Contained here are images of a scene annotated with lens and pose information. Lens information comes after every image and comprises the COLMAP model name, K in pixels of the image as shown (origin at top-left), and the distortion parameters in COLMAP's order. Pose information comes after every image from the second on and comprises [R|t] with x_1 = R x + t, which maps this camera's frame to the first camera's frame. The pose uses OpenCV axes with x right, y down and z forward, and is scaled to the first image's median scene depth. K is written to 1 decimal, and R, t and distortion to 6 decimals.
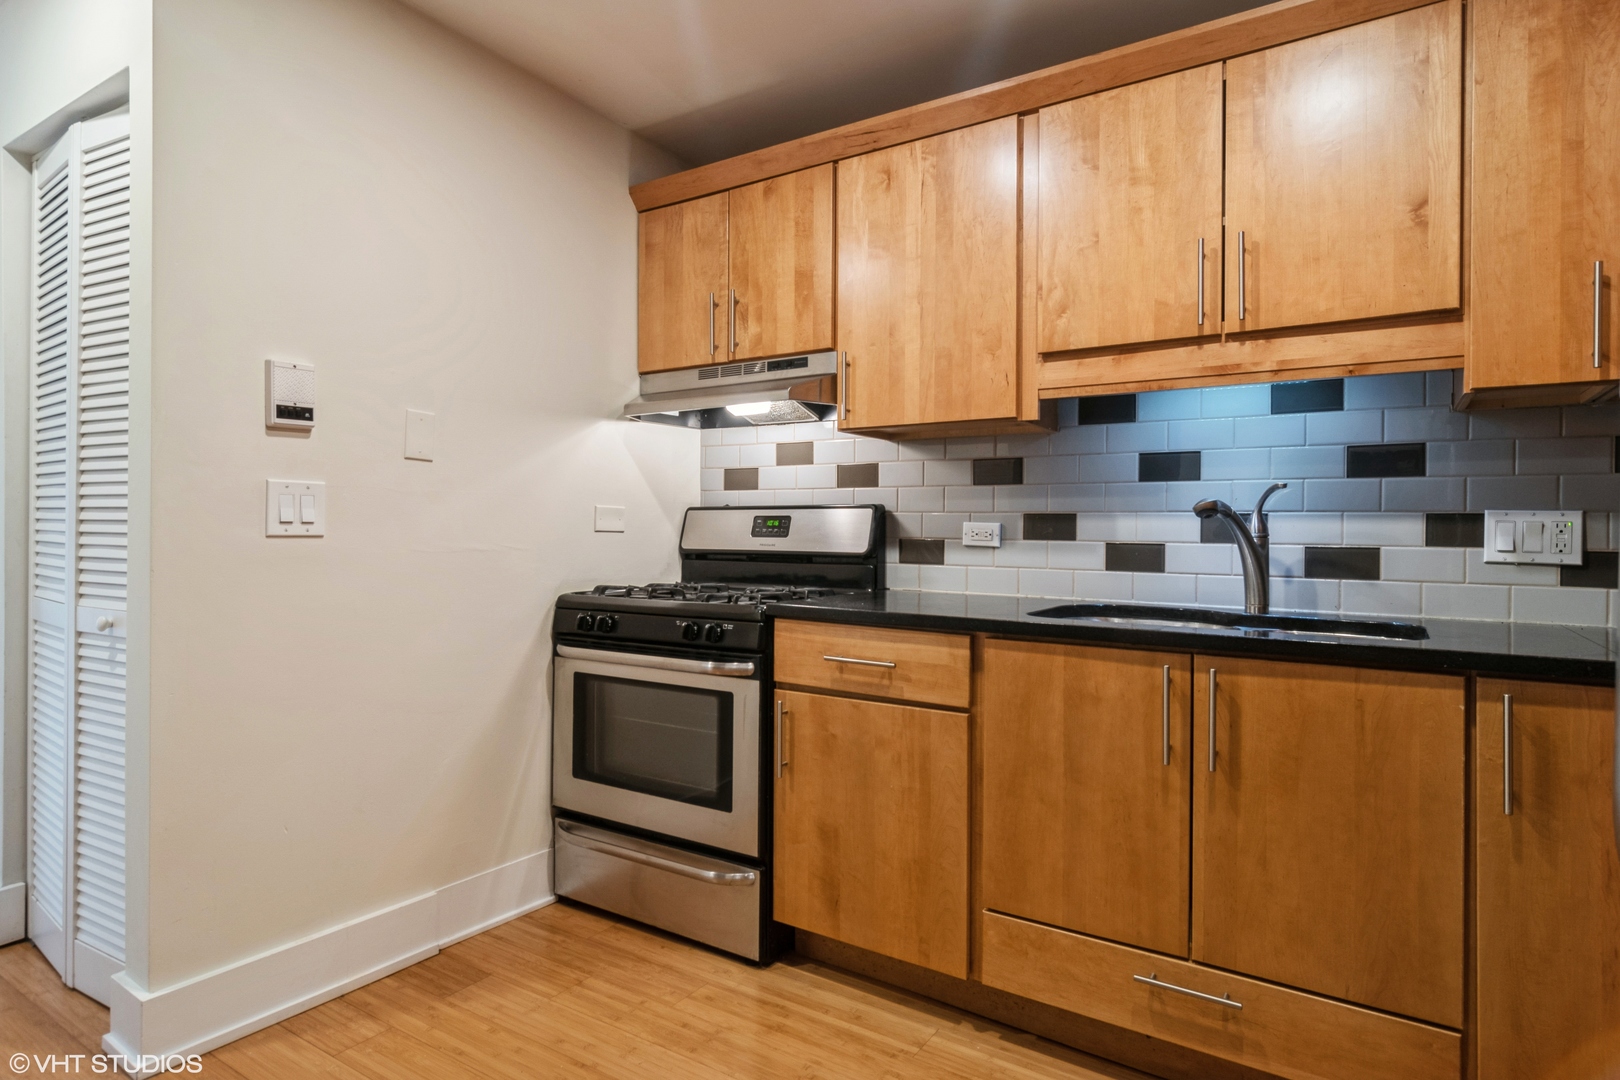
lens RADIAL K [[867.4, 0, 798.0], [0, 867.4, 527.6], [0, 0, 1]] dist [0.002825, -0.002941]
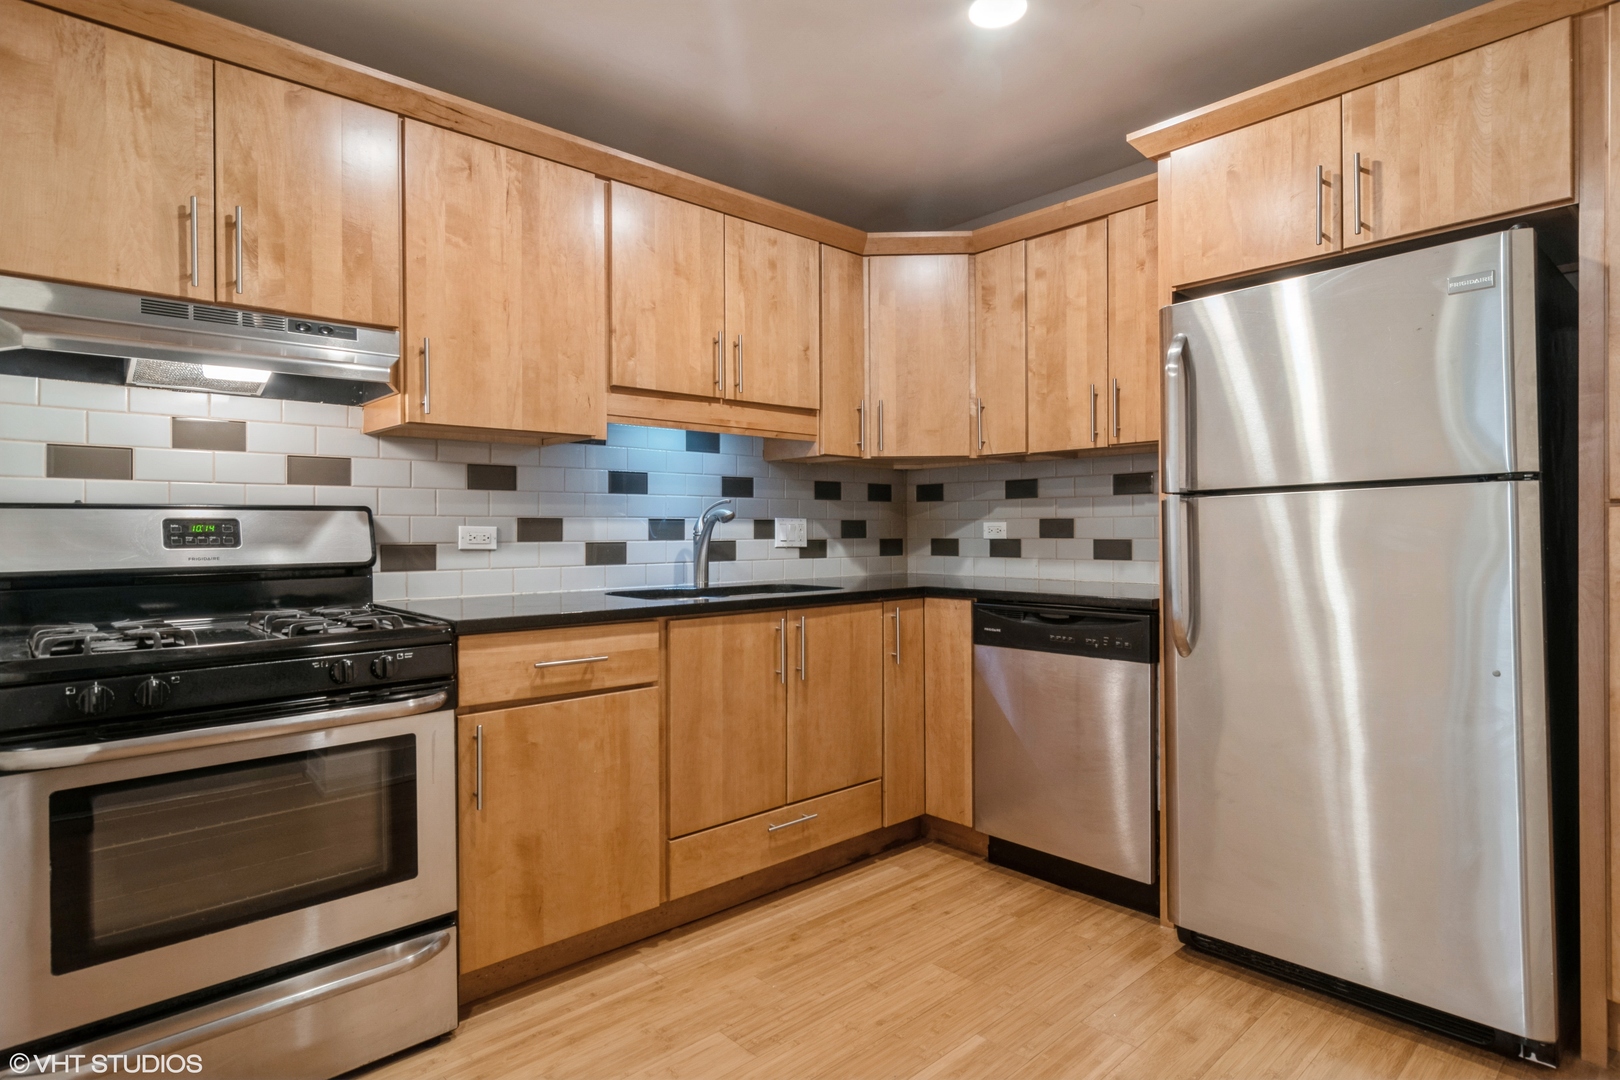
lens RADIAL K [[867.4, 0, 800.9], [0, 867.4, 531.5], [0, 0, 1]] dist [0.002825, -0.002941]
pose [[0.247816, -0.012938, 0.968721, -0.834071], [0.005332, 0.999914, 0.011991, -0.012080], [-0.968792, 0.002193, 0.247864, 0.460313]]
